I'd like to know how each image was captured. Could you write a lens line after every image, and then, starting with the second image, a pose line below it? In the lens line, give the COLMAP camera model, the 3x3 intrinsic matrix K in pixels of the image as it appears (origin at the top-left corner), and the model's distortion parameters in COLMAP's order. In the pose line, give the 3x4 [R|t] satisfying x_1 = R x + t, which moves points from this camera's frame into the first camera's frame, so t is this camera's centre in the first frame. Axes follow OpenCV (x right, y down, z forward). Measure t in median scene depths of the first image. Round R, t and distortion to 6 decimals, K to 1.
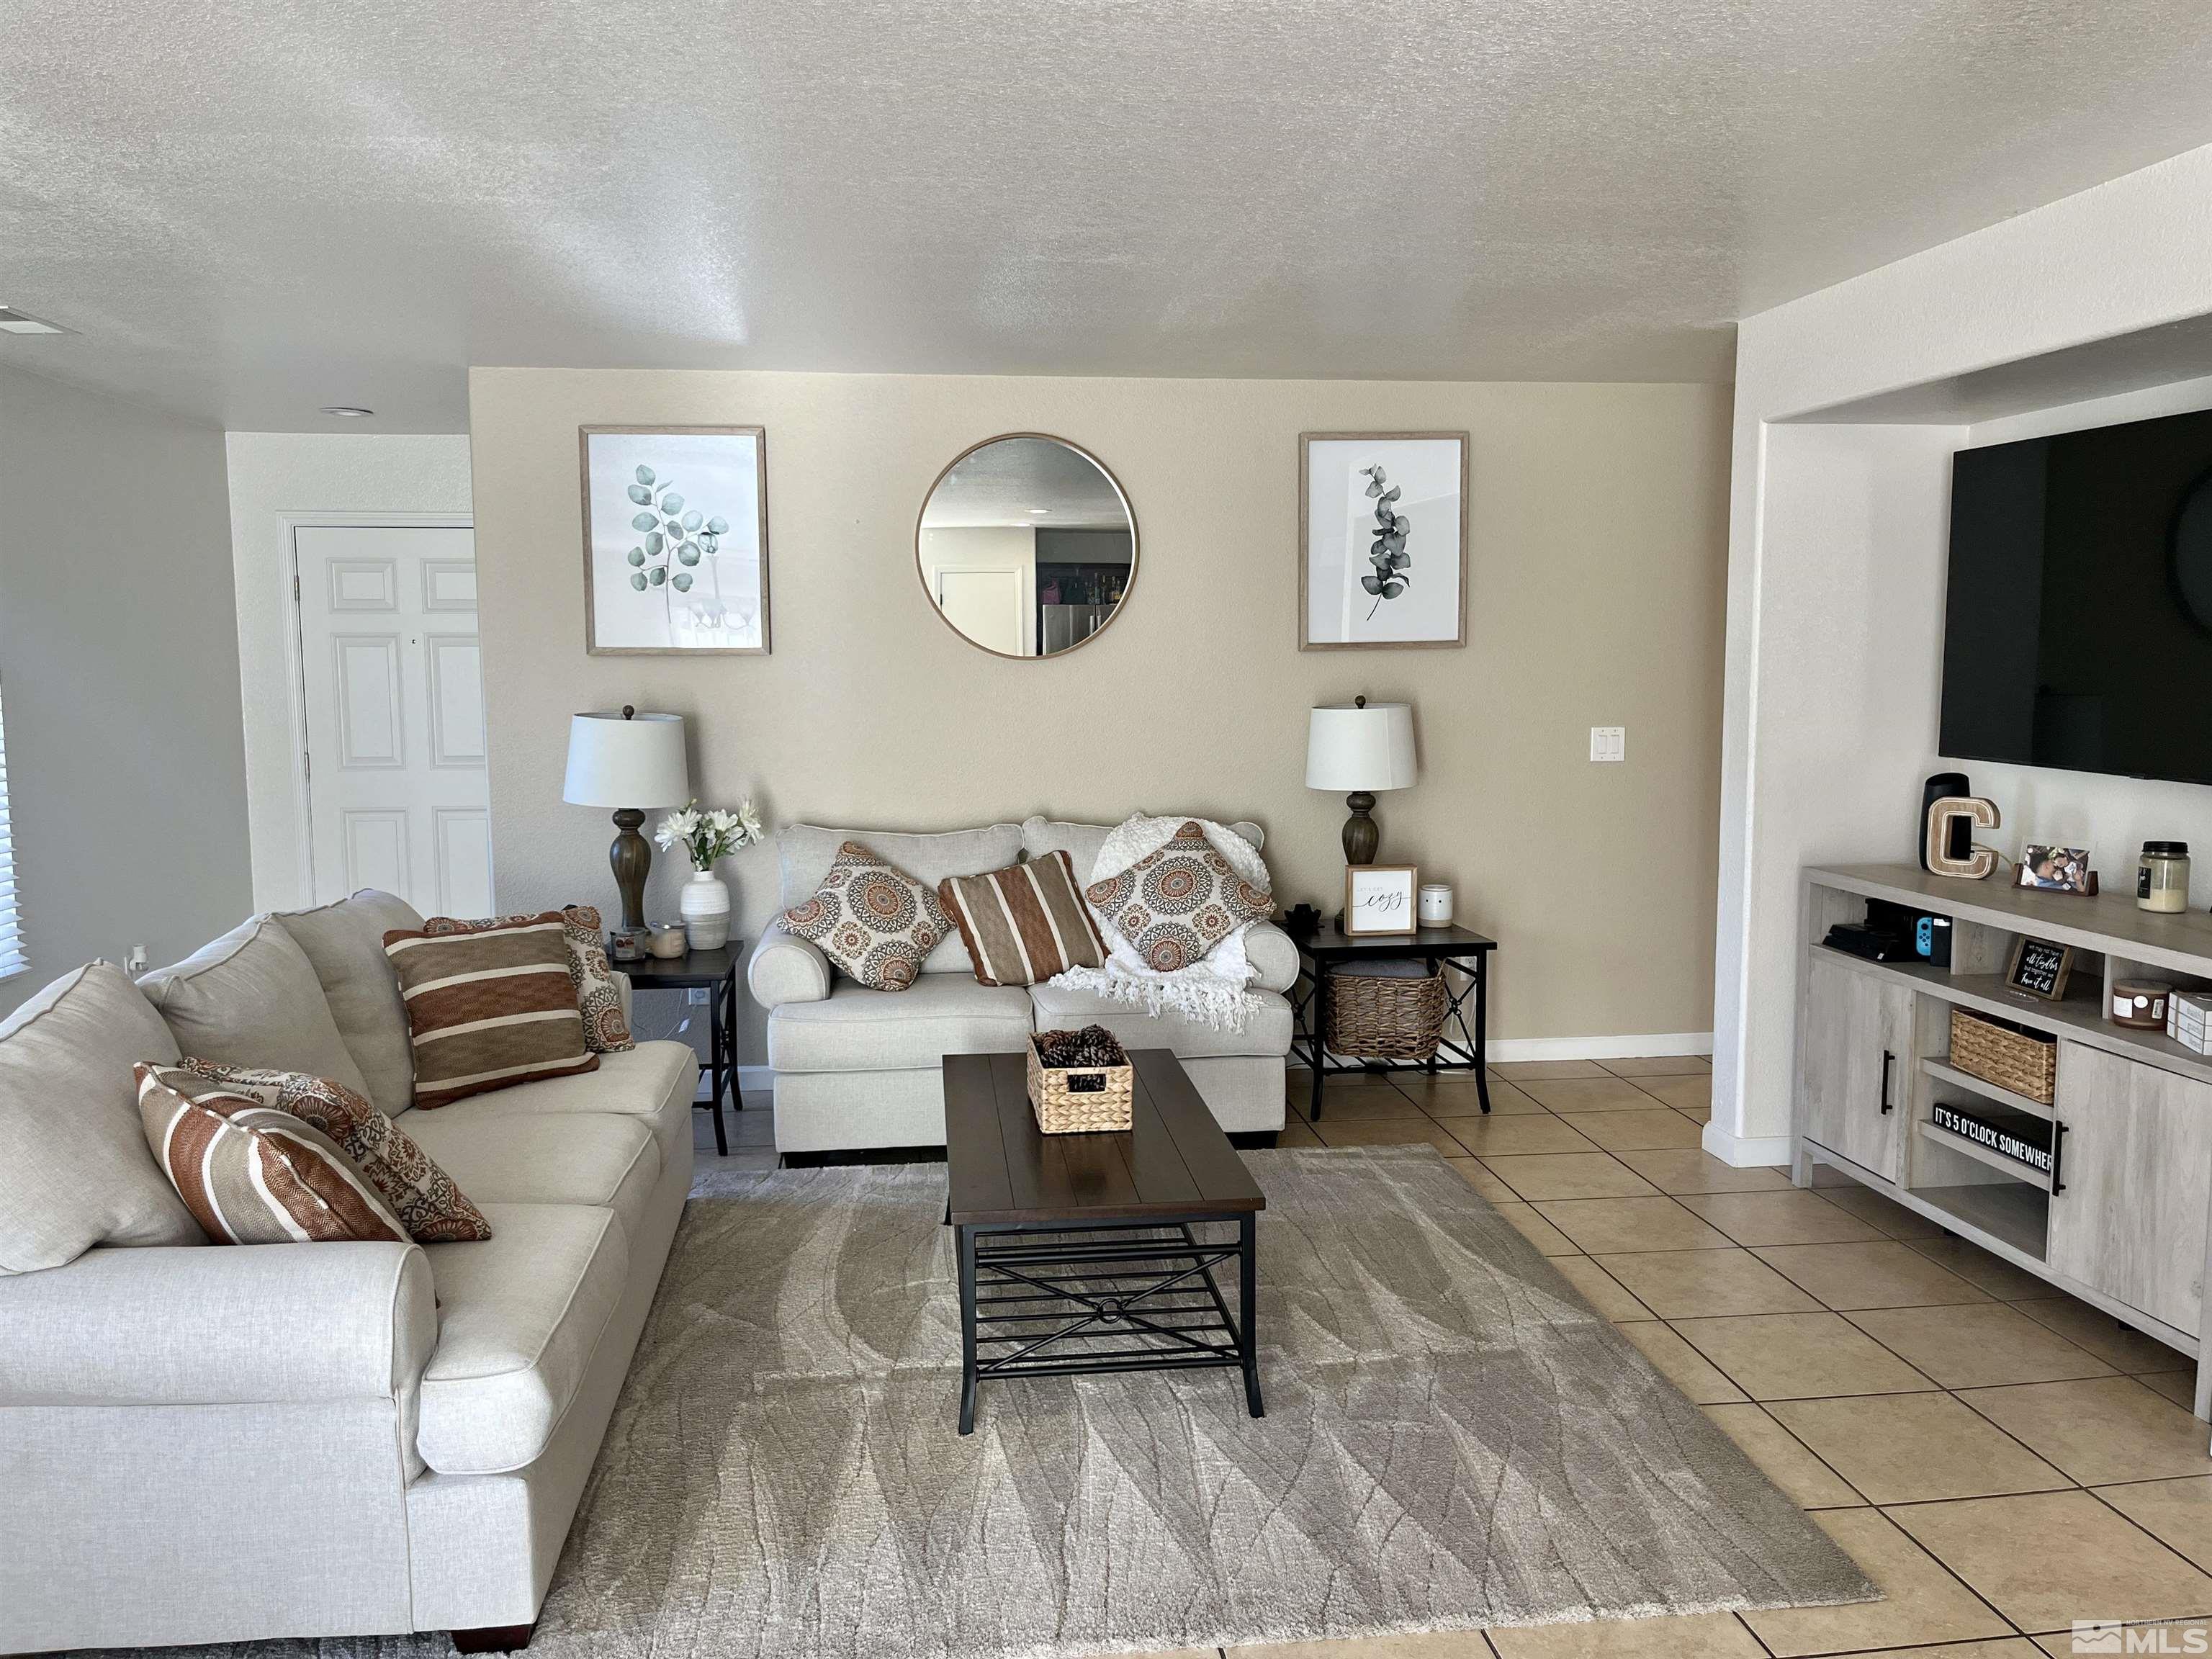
lens RADIAL K [[1676.8, 0, 1105.7], [0, 1676.8, 825.8], [0, 0, 1]] dist [0.050822, -0.048999]
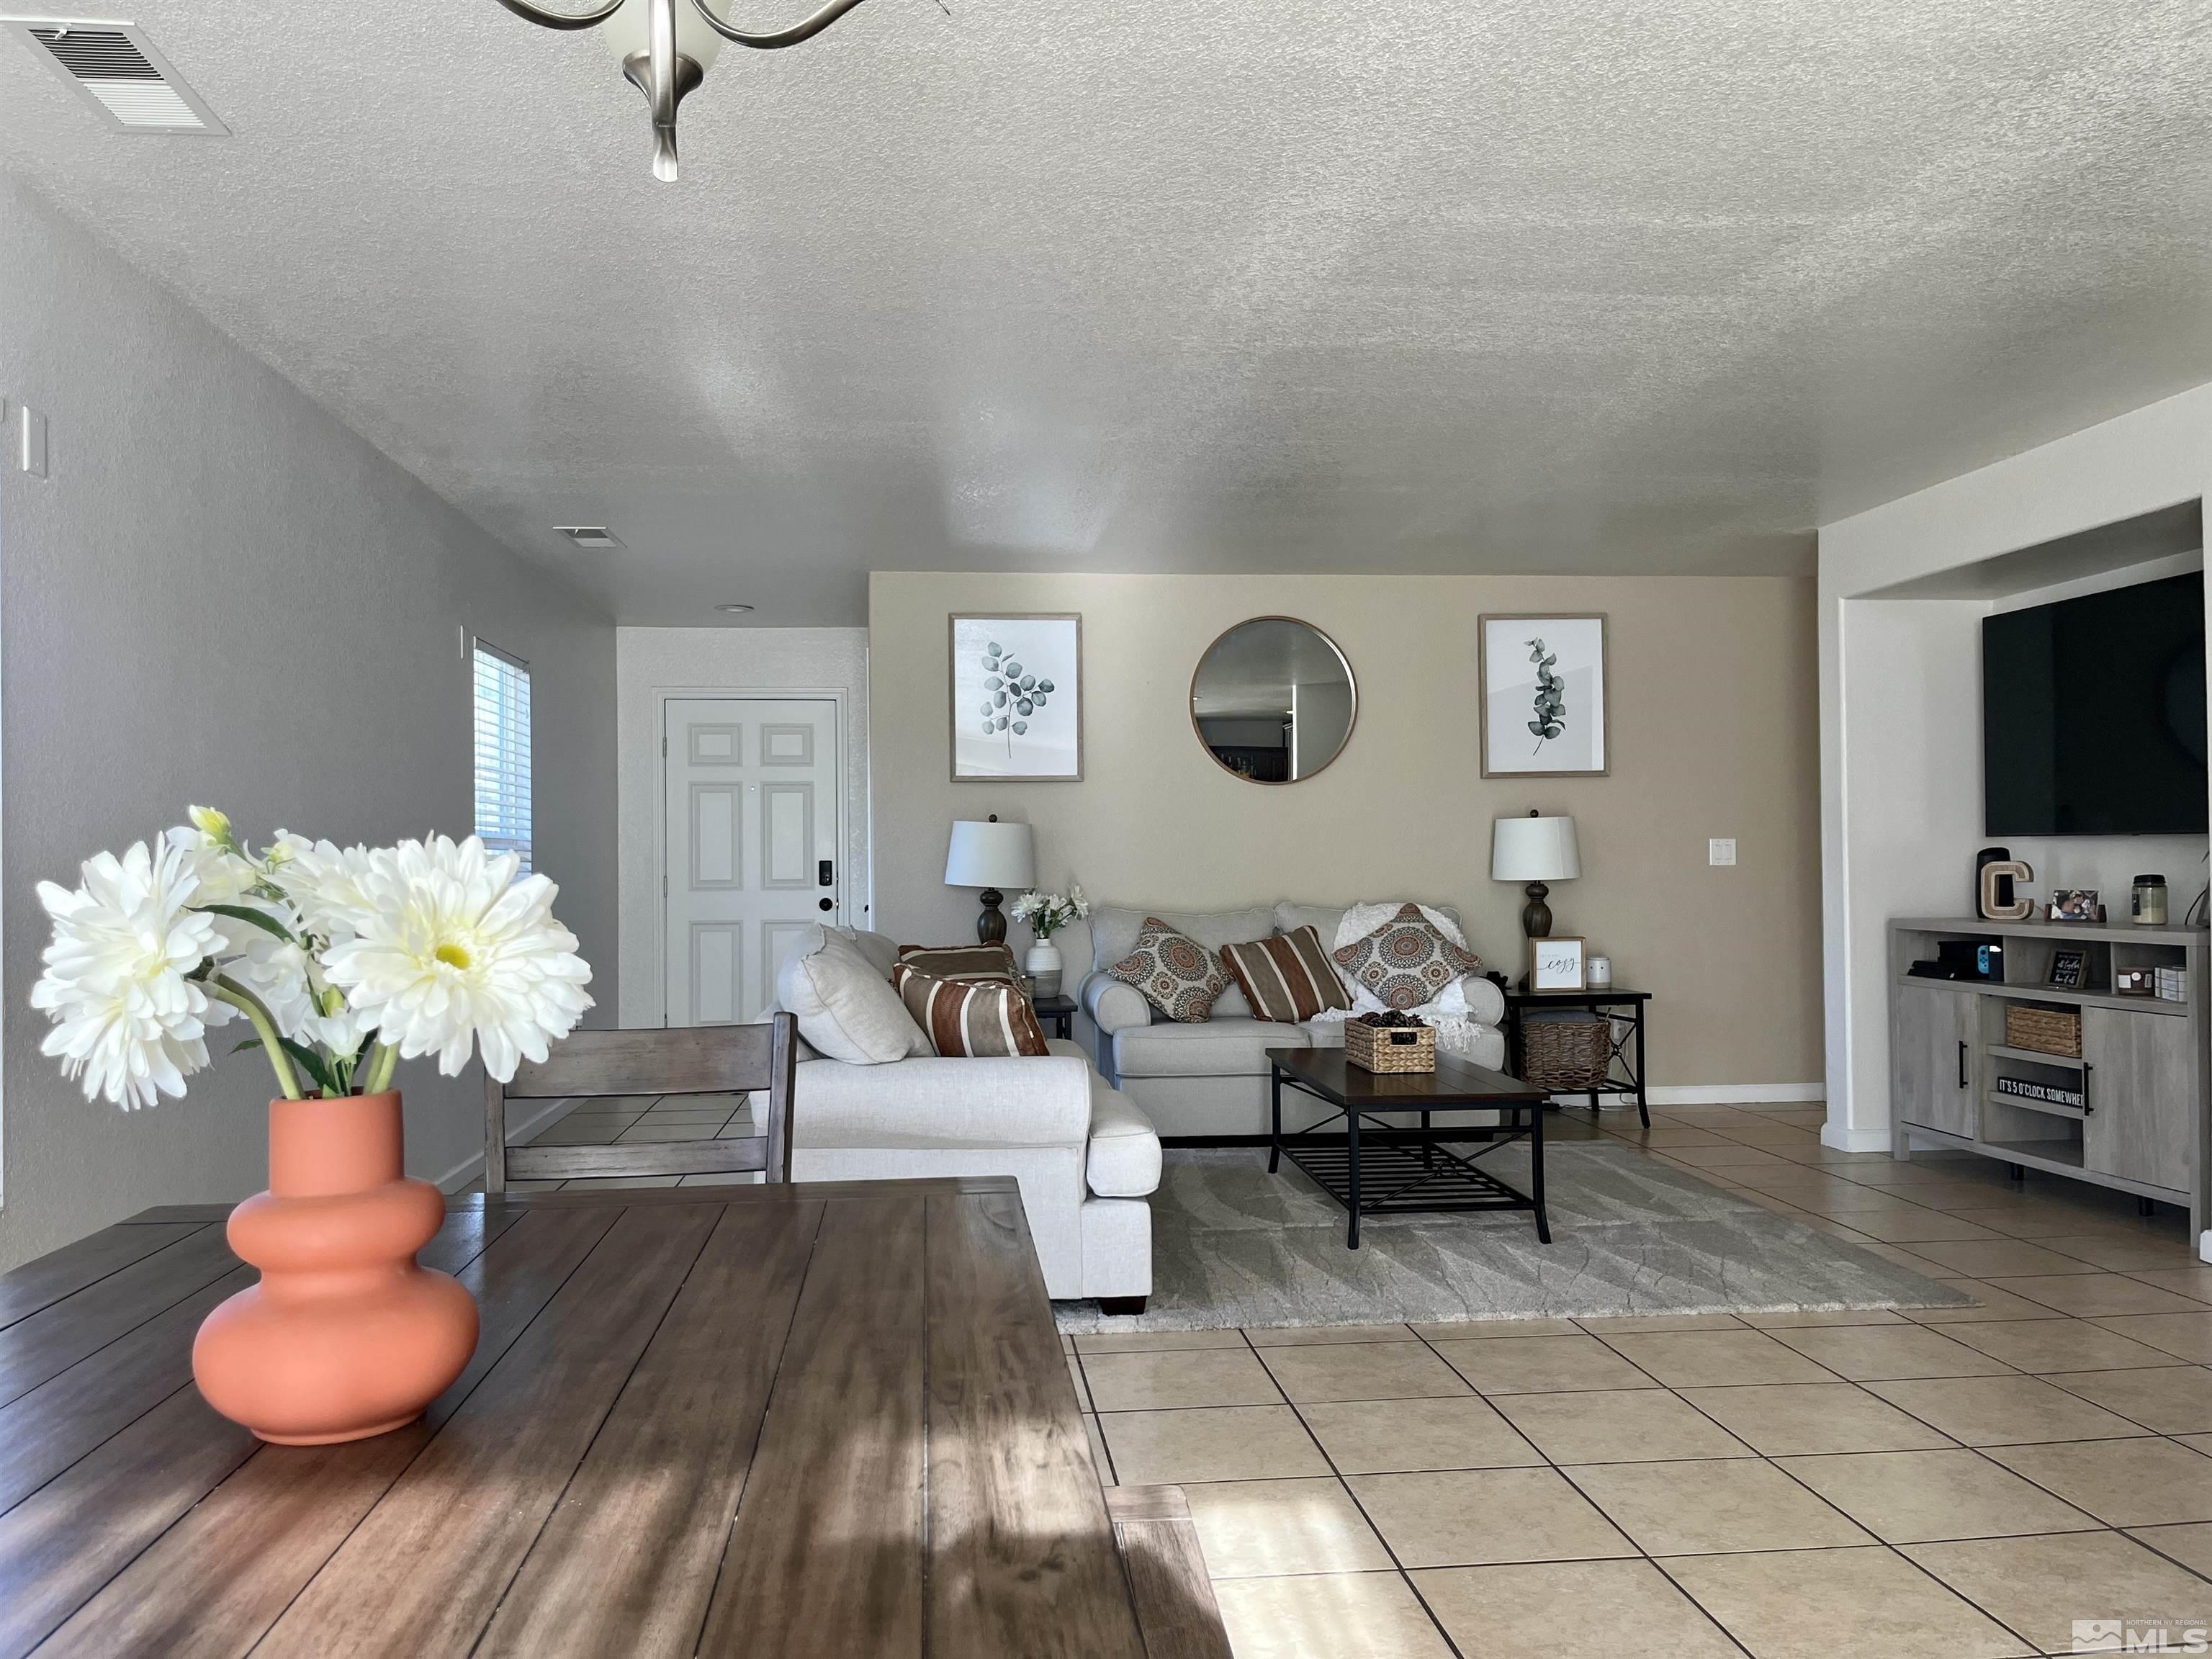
lens RADIAL K [[1676.8, 0, 1101.2], [0, 1676.8, 835.8], [0, 0, 1]] dist [0.050822, -0.048999]
pose [[0.999708, -0.003690, -0.023901, -0.173630], [0.000790, 0.992745, -0.120233, 0.112559], [0.024171, 0.120179, 0.992458, -0.344218]]
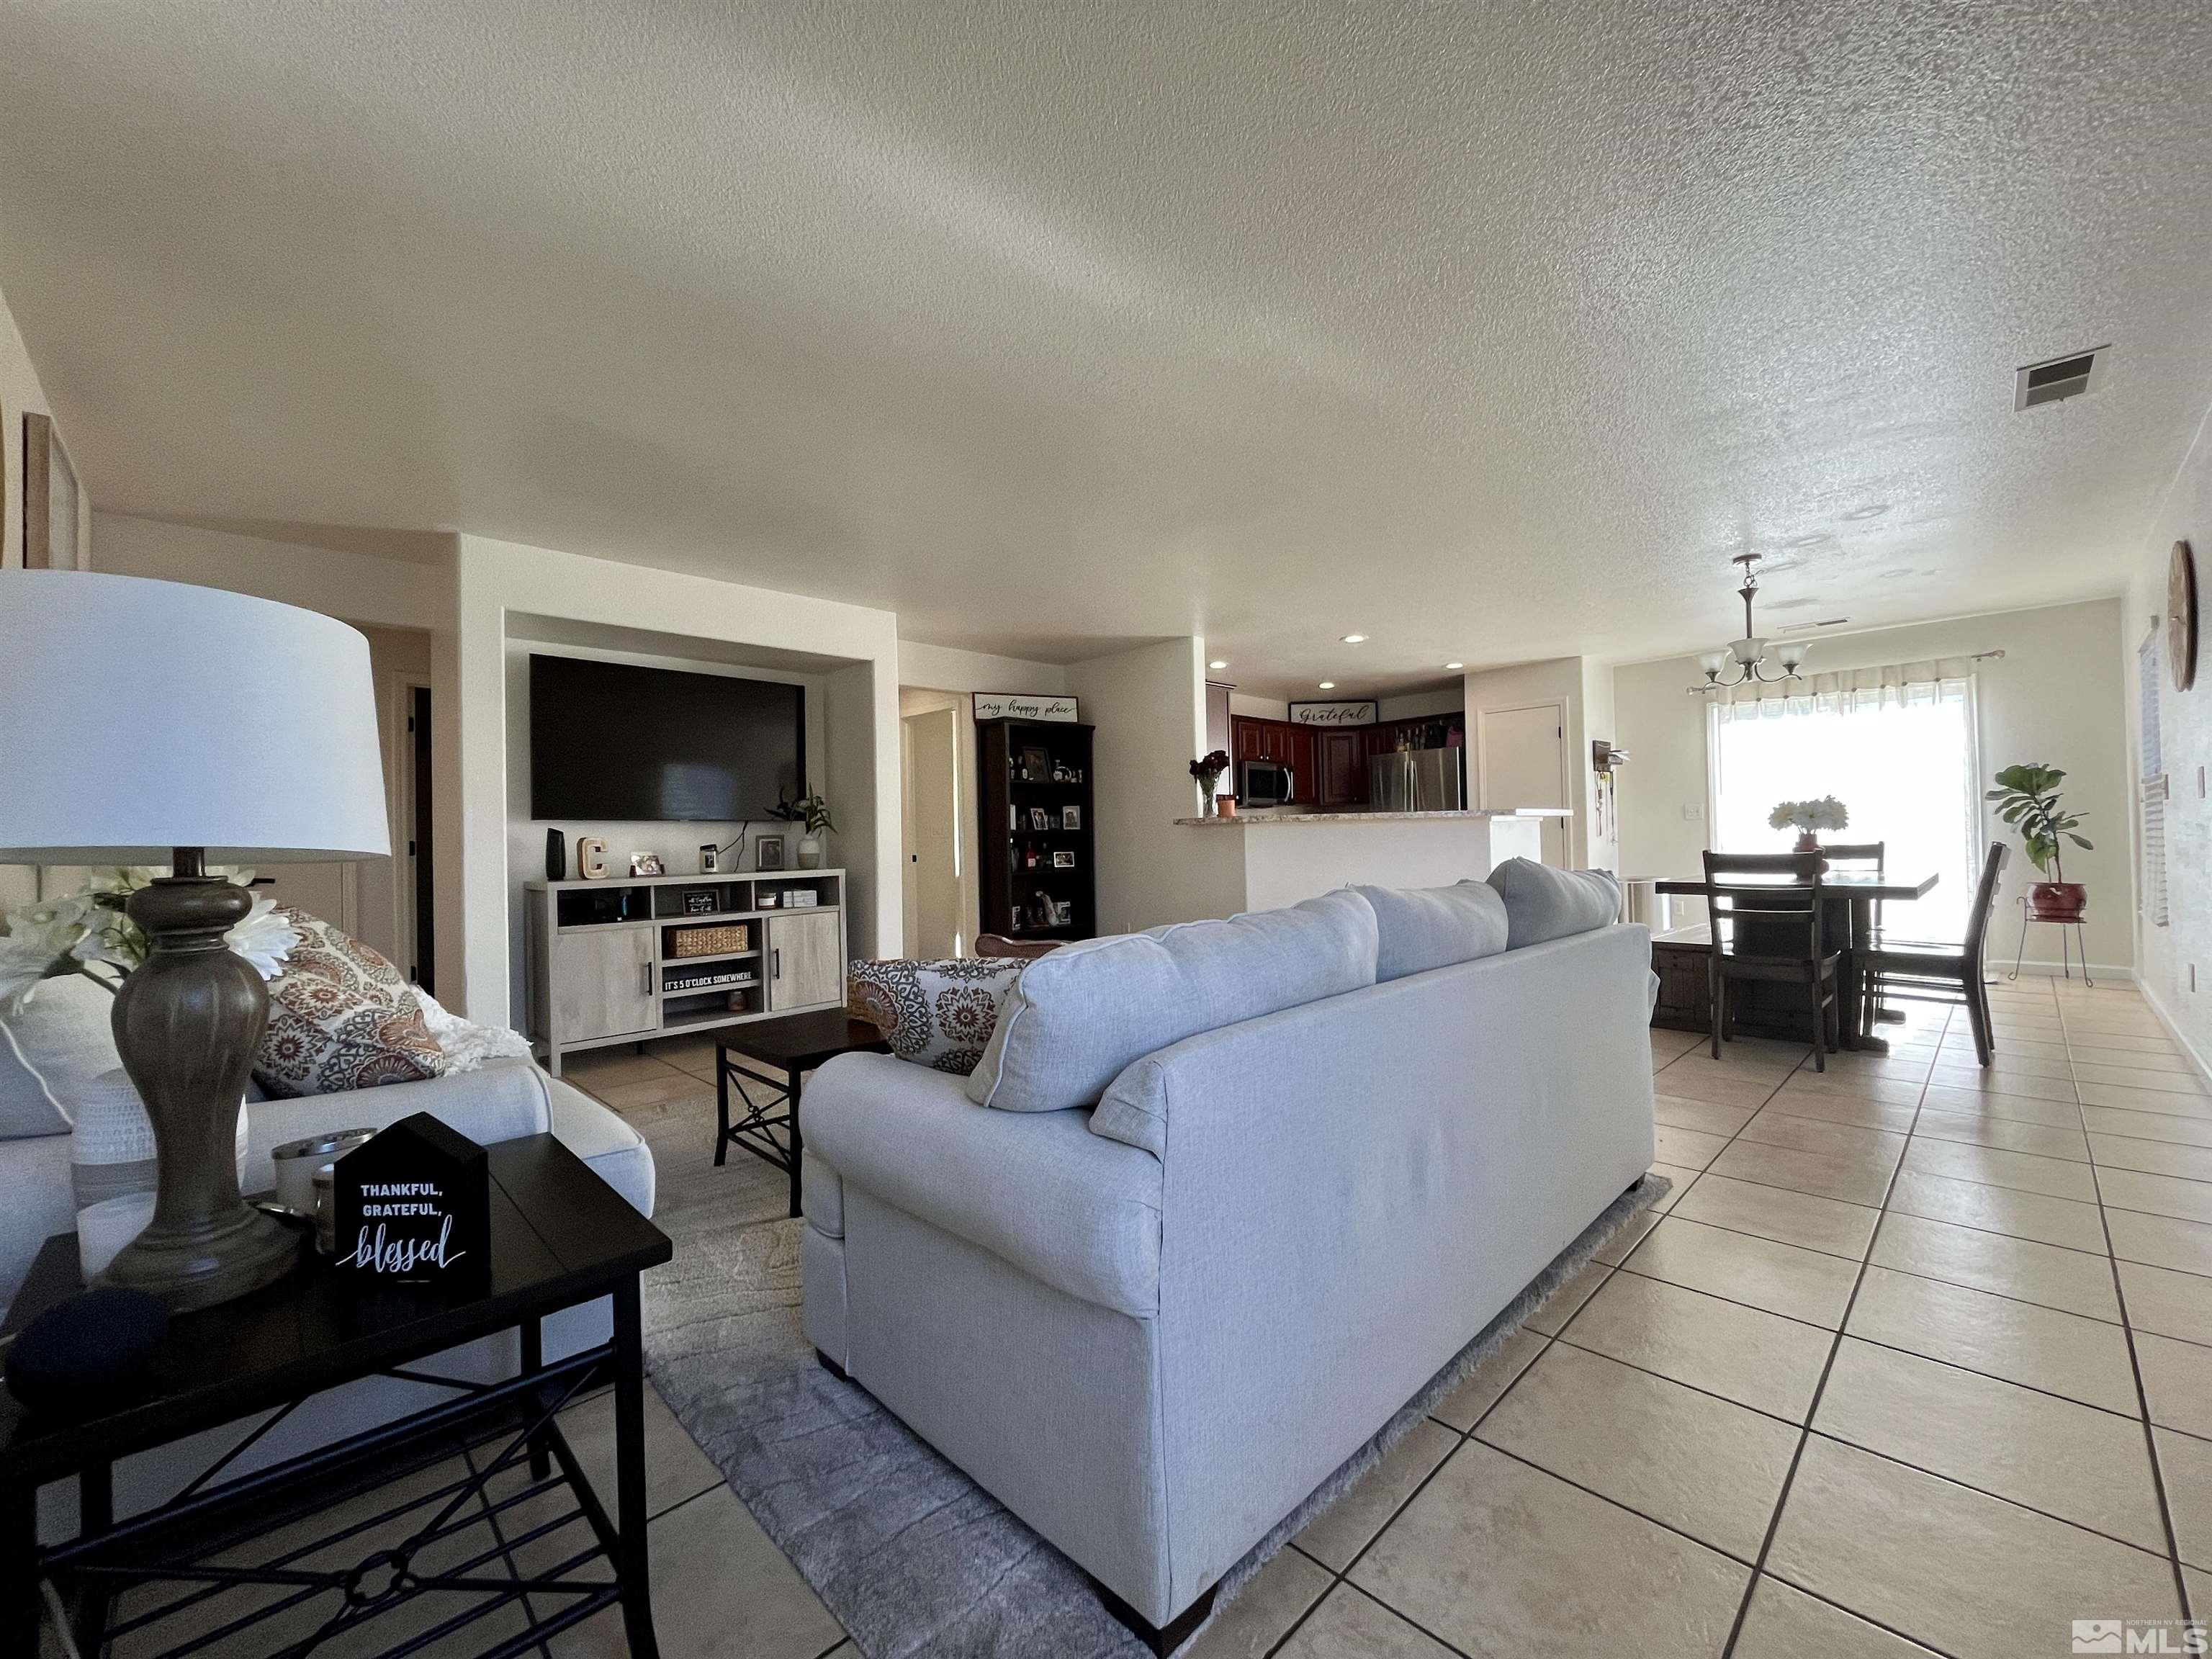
lens RADIAL K [[898.9, 0, 1096.2], [0, 898.9, 831.7], [0, 0, 1]] dist [-0.000255, -0.000051]
pose [[-0.602659, 0.031725, 0.797368, -0.578628], [0.111466, 0.992760, 0.044748, -0.004543], [-0.790176, 0.115847, -0.601832, 1.021257]]
